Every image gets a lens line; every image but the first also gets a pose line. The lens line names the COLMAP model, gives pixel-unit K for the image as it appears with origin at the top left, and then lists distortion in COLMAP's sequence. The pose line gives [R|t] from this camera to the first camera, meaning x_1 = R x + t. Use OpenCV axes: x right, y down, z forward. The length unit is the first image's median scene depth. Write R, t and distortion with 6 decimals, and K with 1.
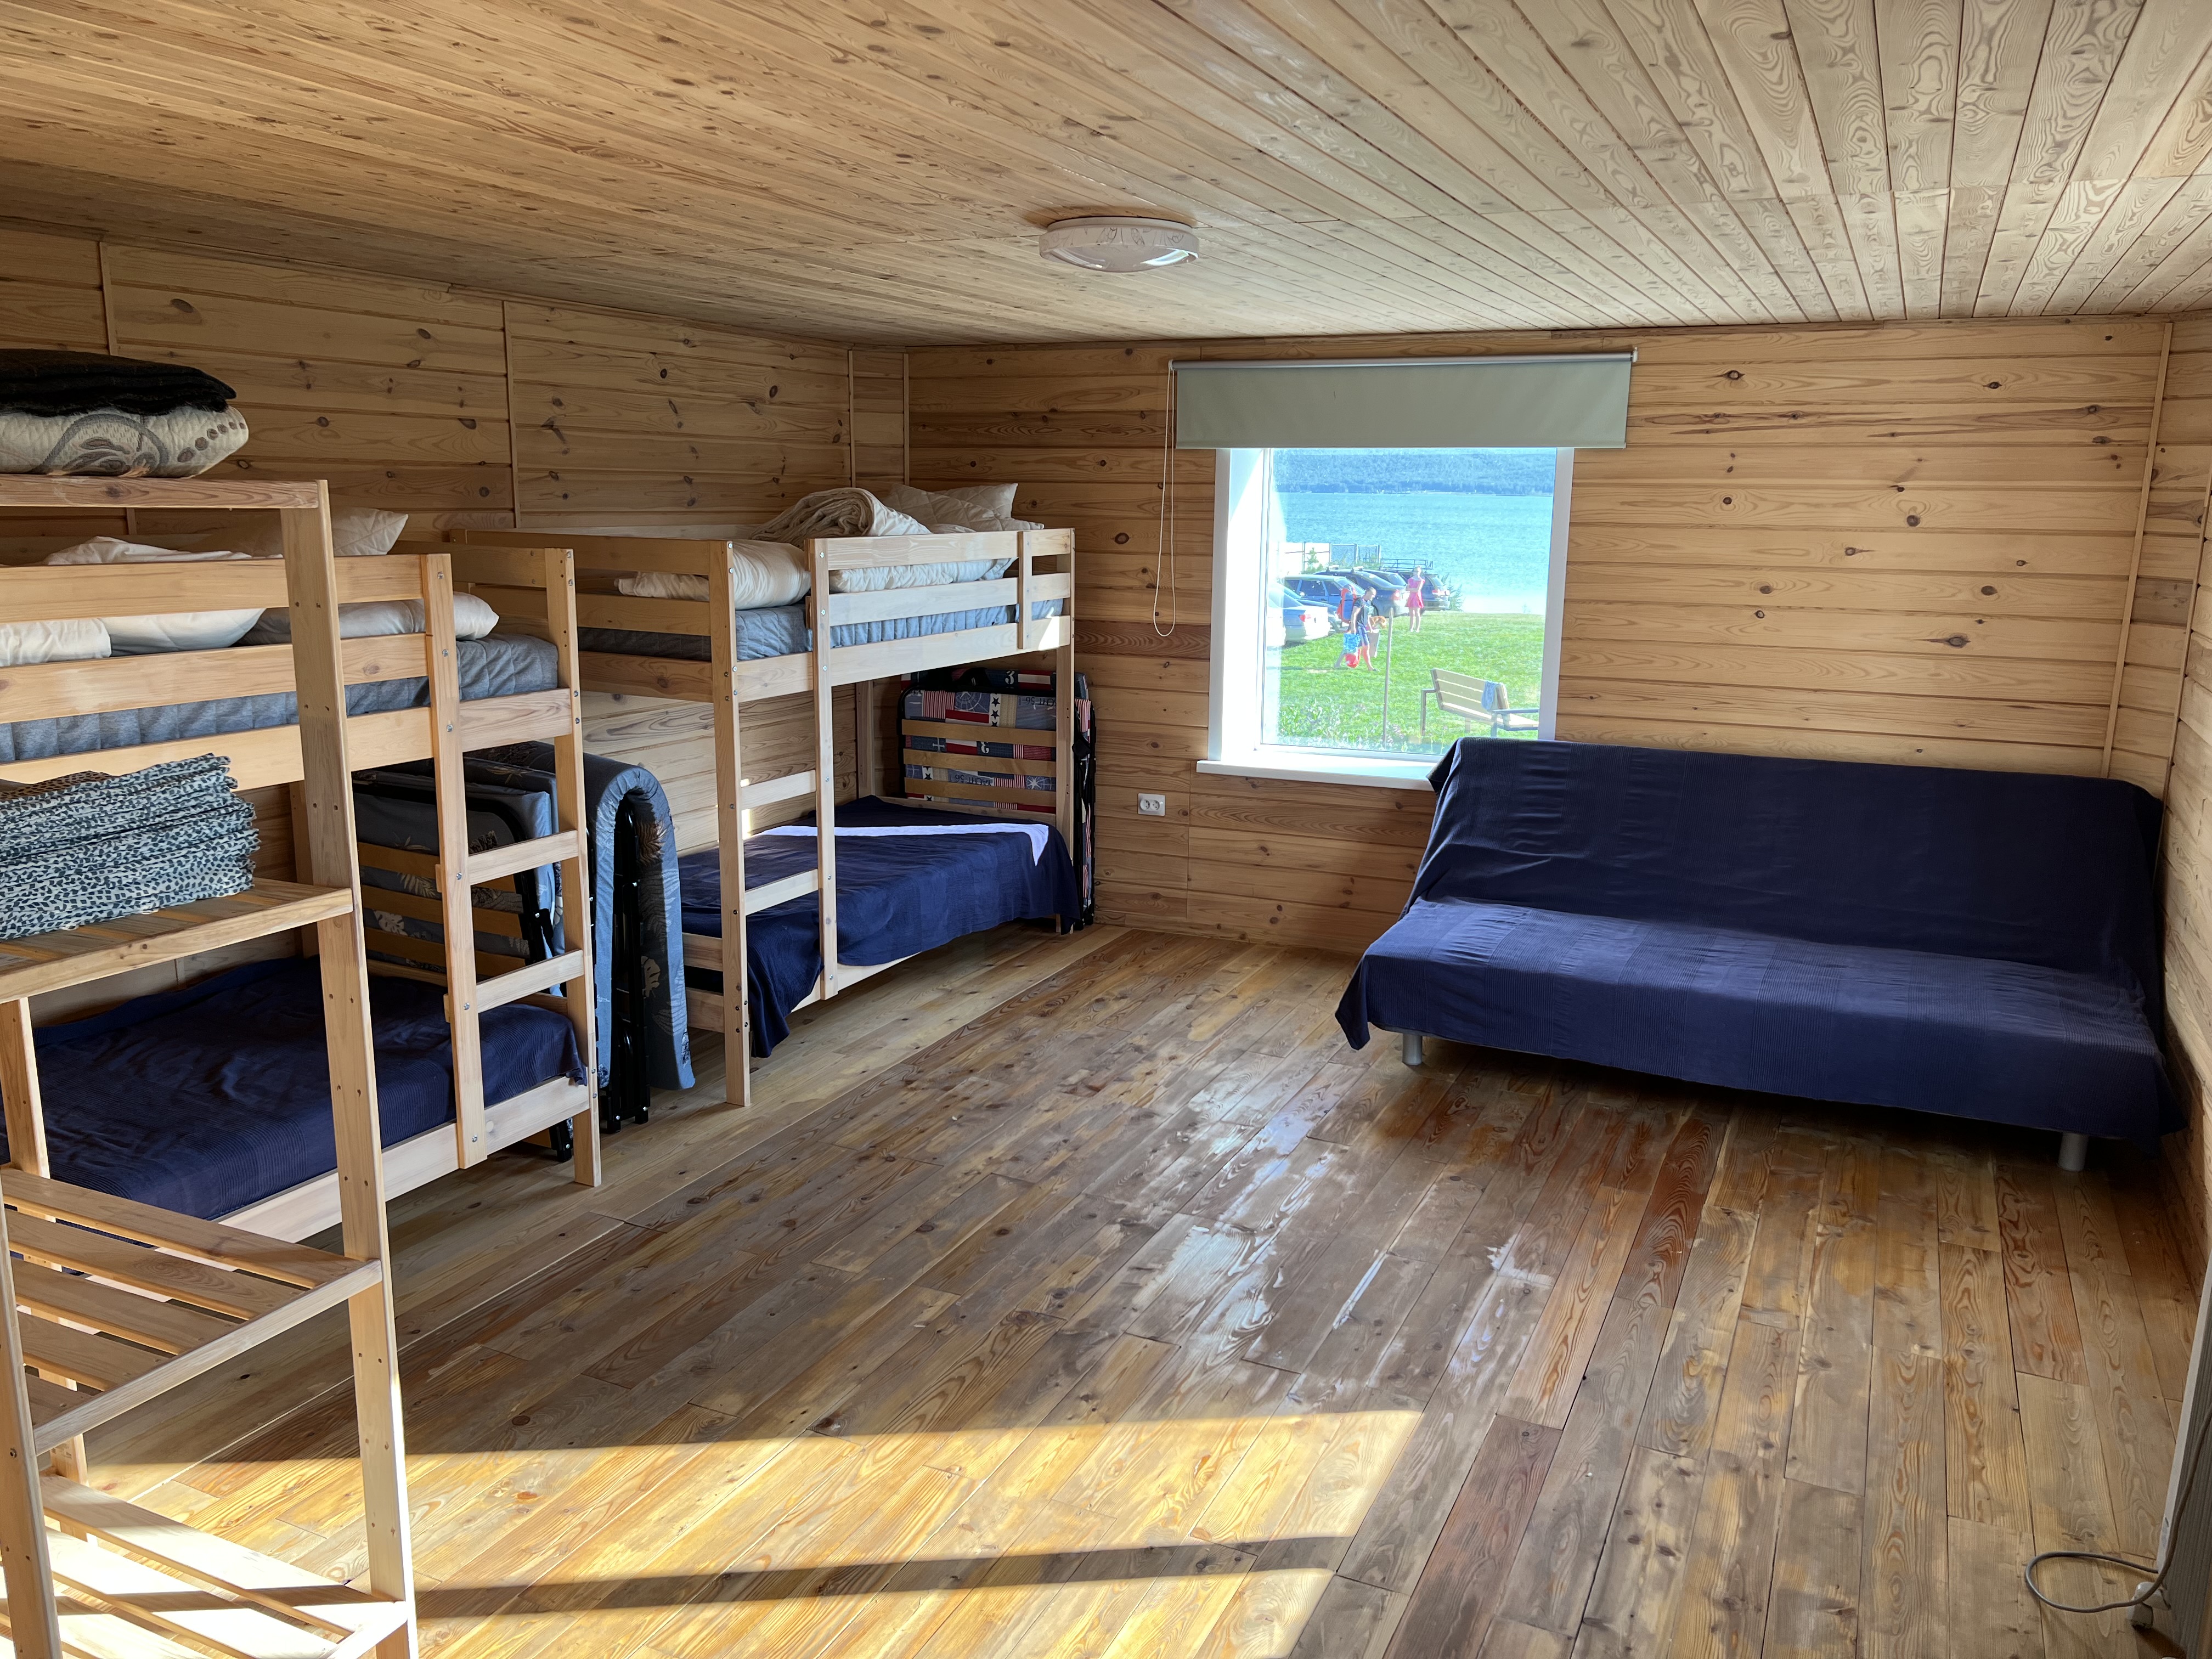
lens RADIAL K [[1662.4, 0, 1100.0], [0, 1662.4, 846.3], [0, 0, 1]] dist [0.046848, -0.049793]
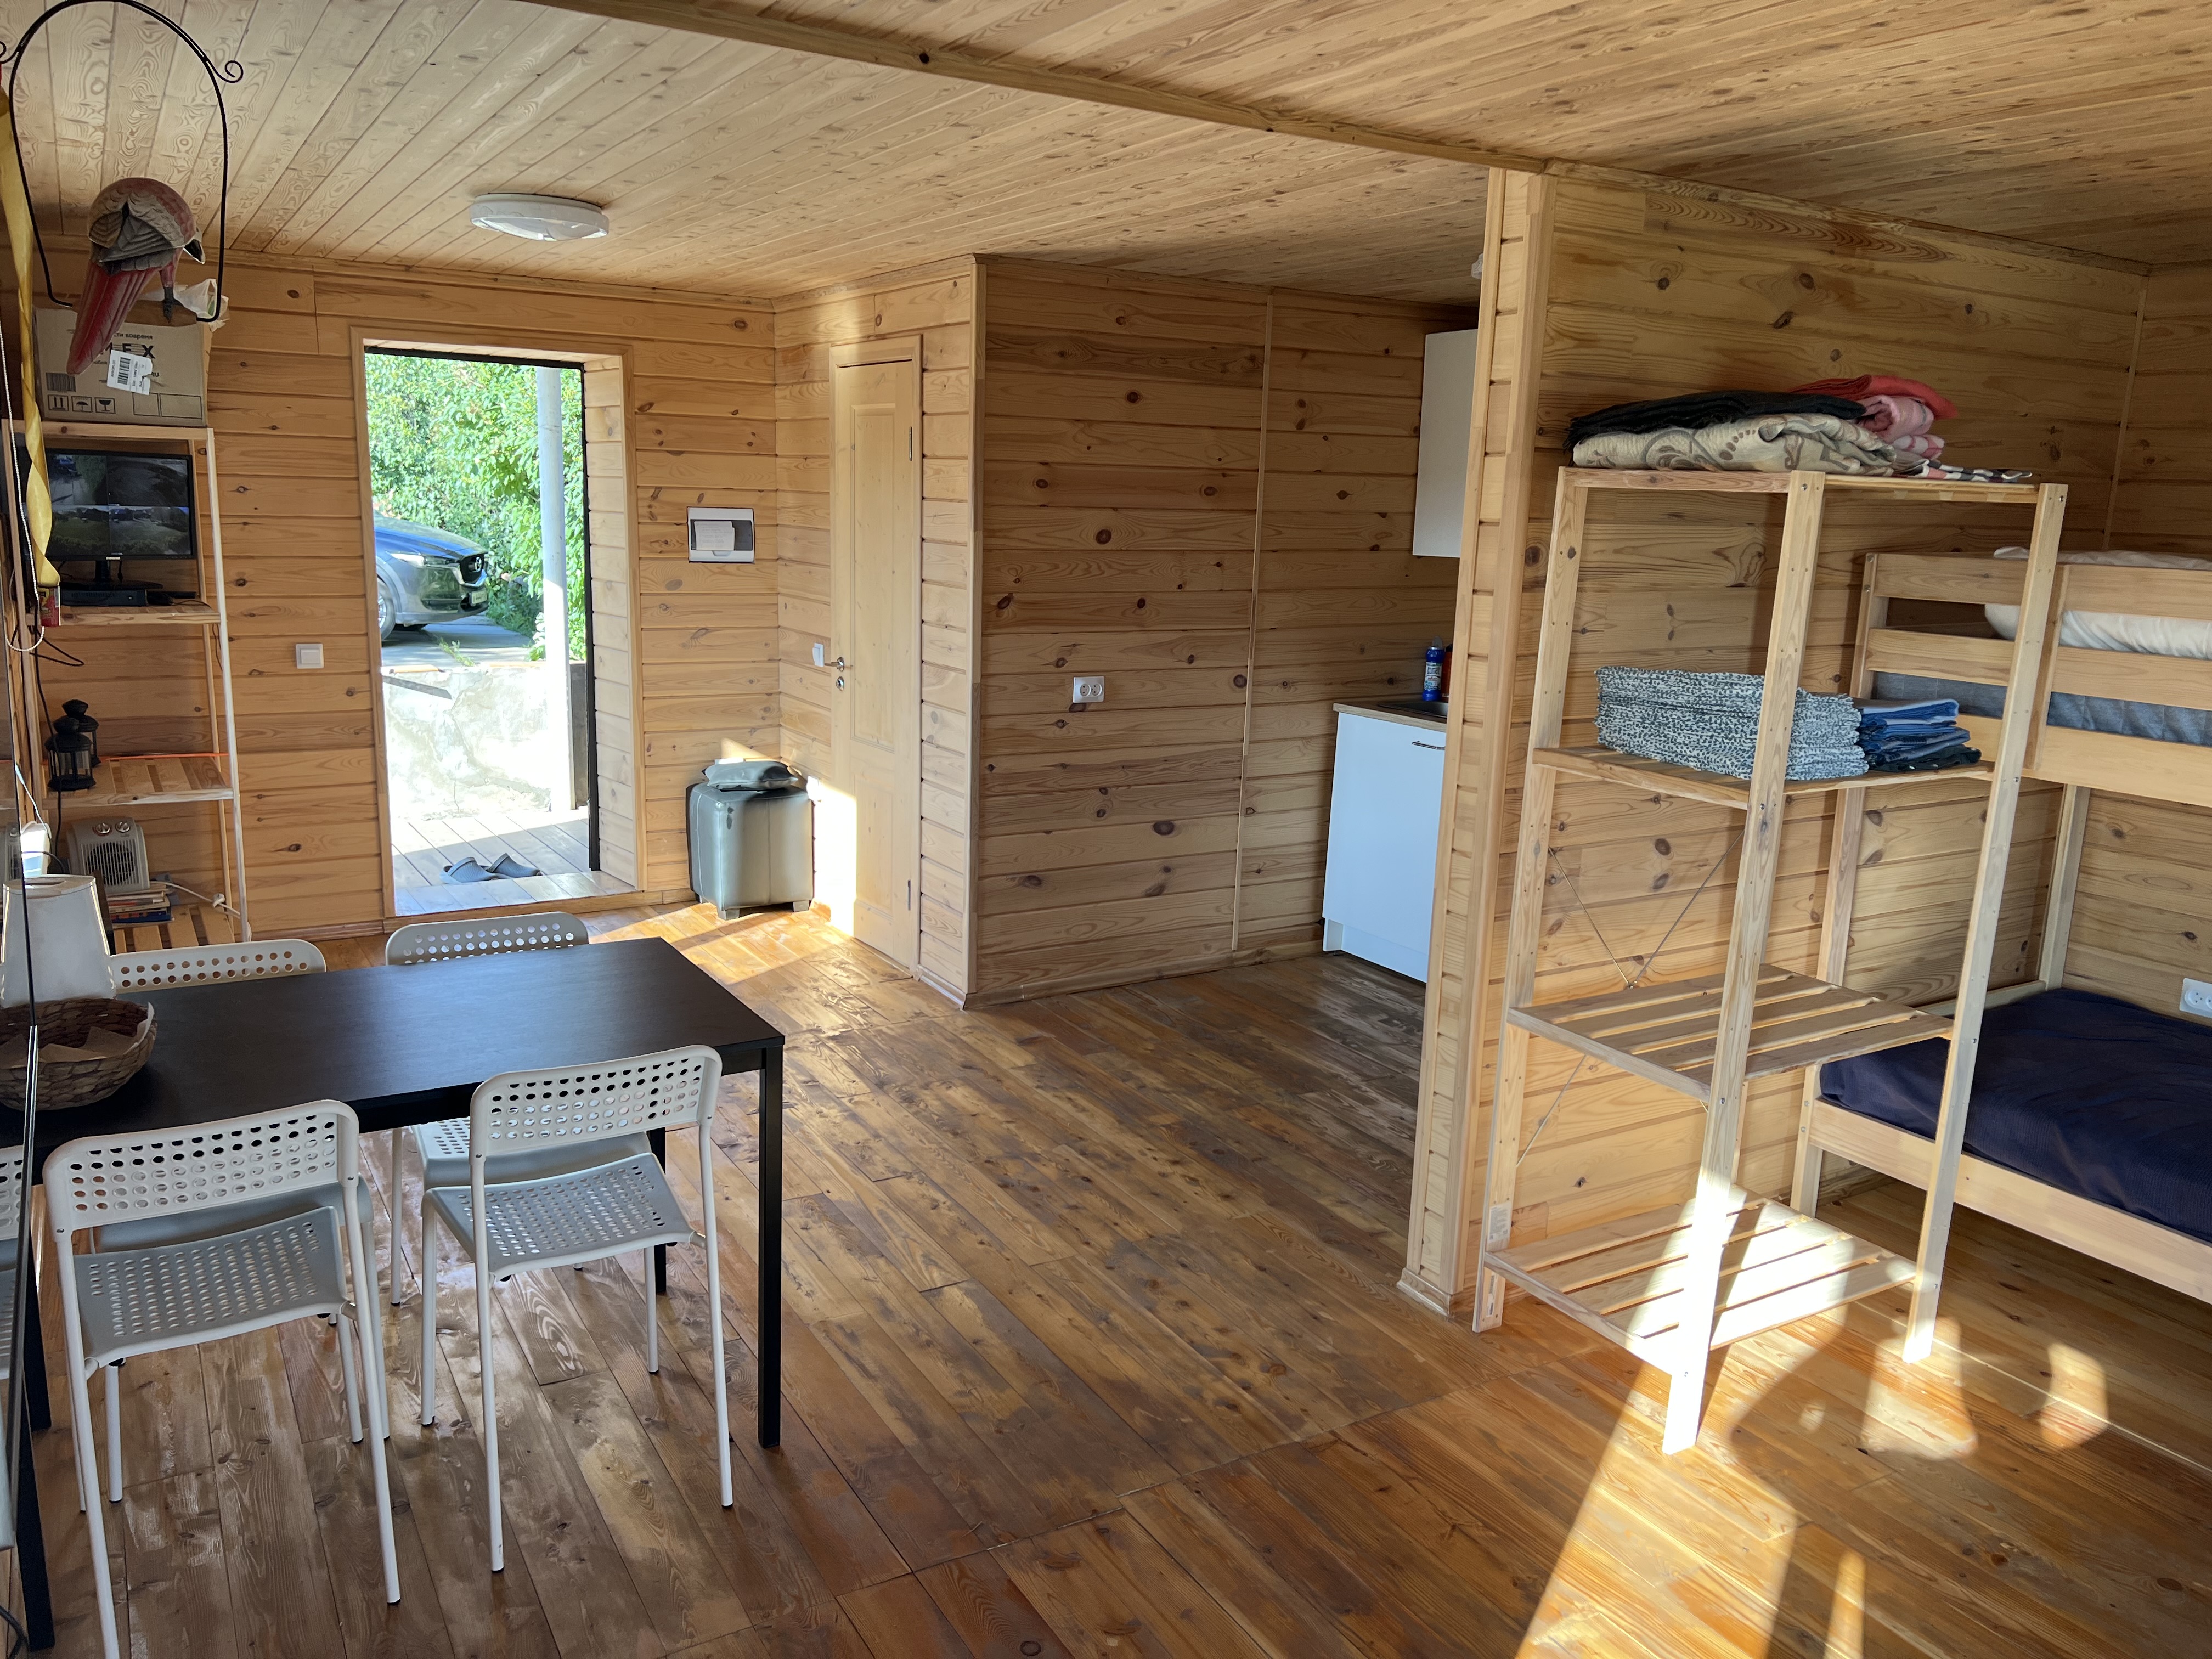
lens RADIAL K [[1662.4, 0, 1100.0], [0, 1662.4, 846.3], [0, 0, 1]] dist [0.046848, -0.049793]
pose [[-0.553435, 0.144054, -0.820340, 0.414328], [-0.210892, 0.928597, 0.305341, -0.104226], [0.805751, 0.341989, -0.483538, 0.582107]]
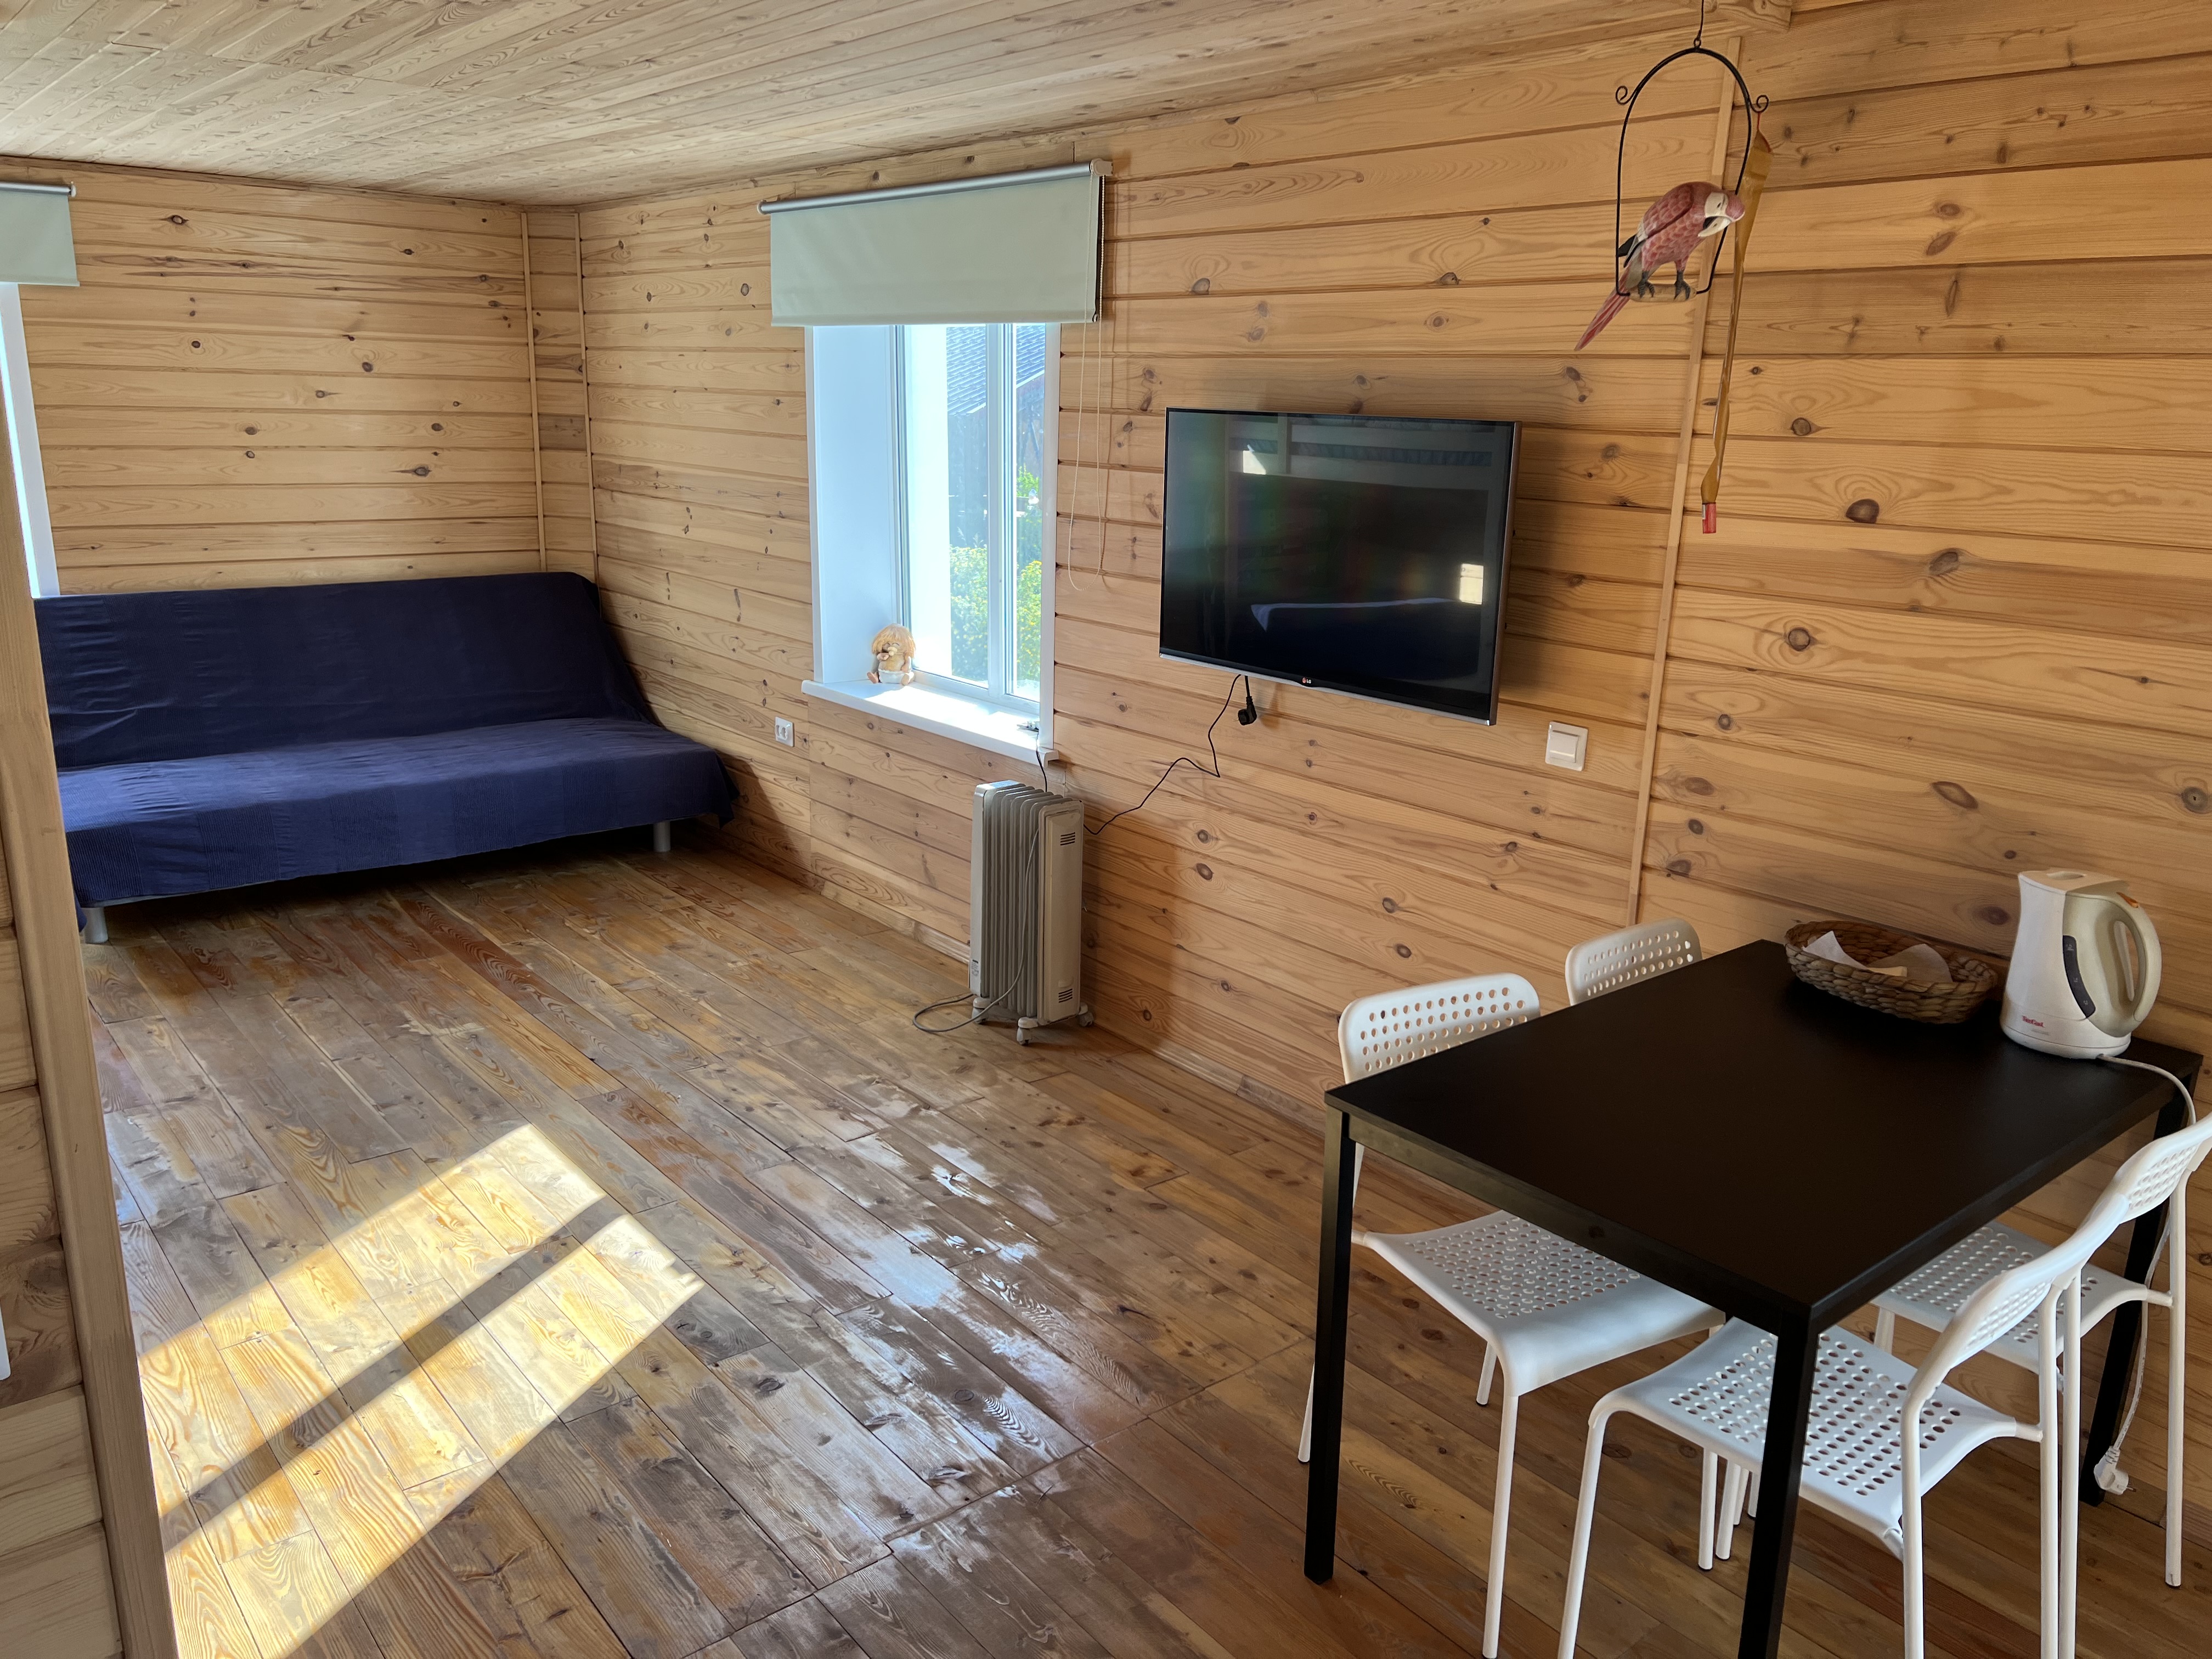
lens RADIAL K [[1681.7, 0, 1095.1], [0, 1681.7, 834.9], [0, 0, 1]] dist [0.033714, -0.012297]
pose [[0.431133, -0.234033, 0.871408, -0.444973], [0.168207, 0.969693, 0.177208, -0.005183], [-0.886471, 0.070177, 0.457433, 0.052725]]
